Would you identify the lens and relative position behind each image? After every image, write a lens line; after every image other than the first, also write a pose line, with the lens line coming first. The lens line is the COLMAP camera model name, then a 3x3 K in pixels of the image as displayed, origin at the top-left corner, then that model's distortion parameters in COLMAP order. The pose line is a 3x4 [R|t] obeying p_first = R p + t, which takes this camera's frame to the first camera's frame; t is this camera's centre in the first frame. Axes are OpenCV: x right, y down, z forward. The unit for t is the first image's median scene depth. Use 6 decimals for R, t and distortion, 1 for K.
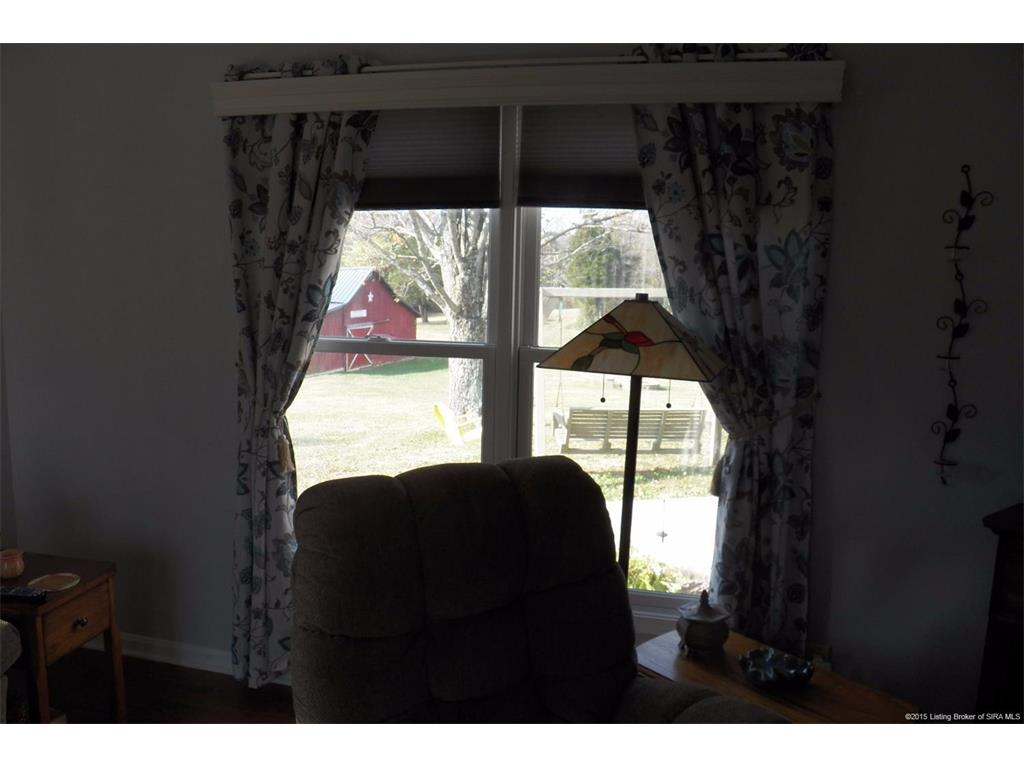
lens RADIAL K [[843.5, 0, 492.6], [0, 843.5, 386.9], [0, 0, 1]] dist [-0.145098, 0.105870]
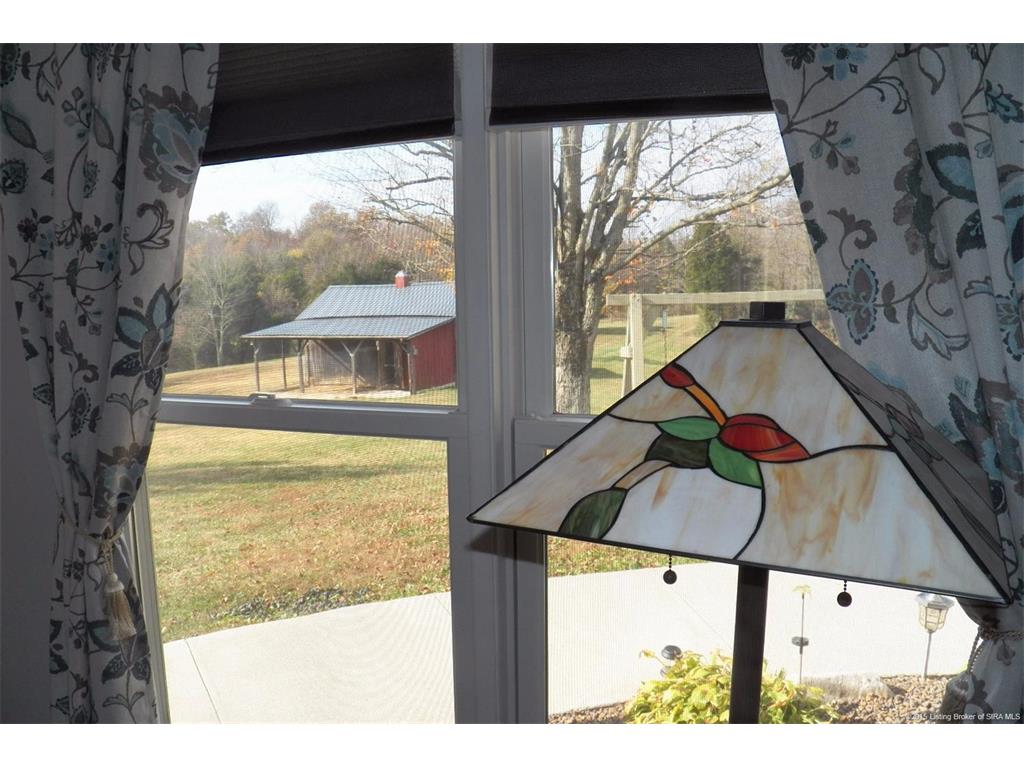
lens RADIAL K [[843.5, 0, 492.6], [0, 843.5, 386.9], [0, 0, 1]] dist [-0.145098, 0.105870]
pose [[0.989653, -0.022268, -0.141745, 0.089814], [0.020579, 0.999699, -0.013371, -0.059070], [0.142000, 0.010315, 0.989813, 0.509088]]
